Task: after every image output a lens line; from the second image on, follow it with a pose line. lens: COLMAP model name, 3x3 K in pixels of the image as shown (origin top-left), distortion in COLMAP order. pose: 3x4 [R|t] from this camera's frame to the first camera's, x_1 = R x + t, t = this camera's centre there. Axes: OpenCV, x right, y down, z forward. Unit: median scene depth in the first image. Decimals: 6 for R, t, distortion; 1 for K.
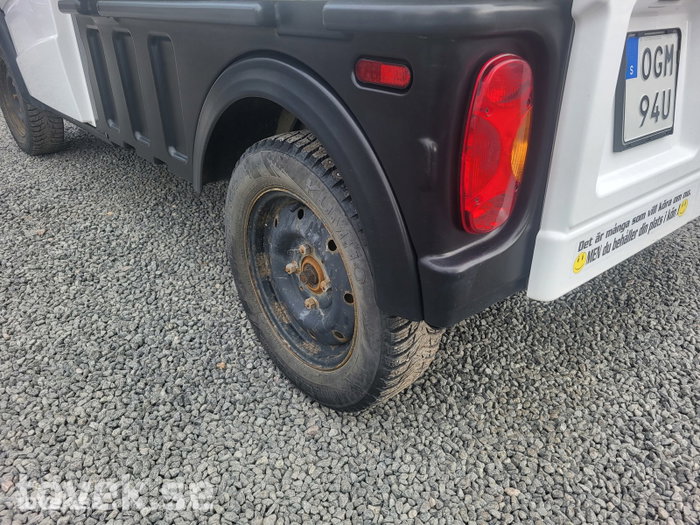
lens RADIAL K [[534.2, 0, 349.5], [0, 534.2, 265.9], [0, 0, 1]] dist [0.041151, -0.023098]
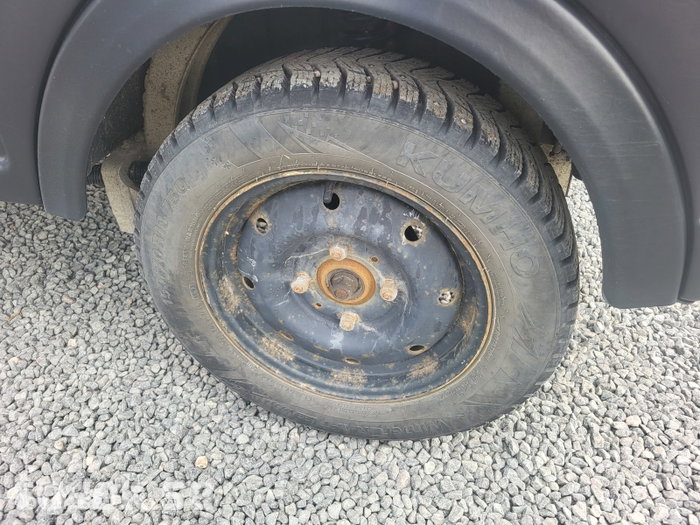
lens RADIAL K [[534.2, 0, 349.8], [0, 534.2, 257.5], [0, 0, 1]] dist [0.041151, -0.023098]
pose [[0.804434, -0.367353, 0.466837, -0.329193], [0.286163, 0.928311, 0.237381, -0.151607], [-0.520573, -0.057366, 0.851888, 0.404847]]
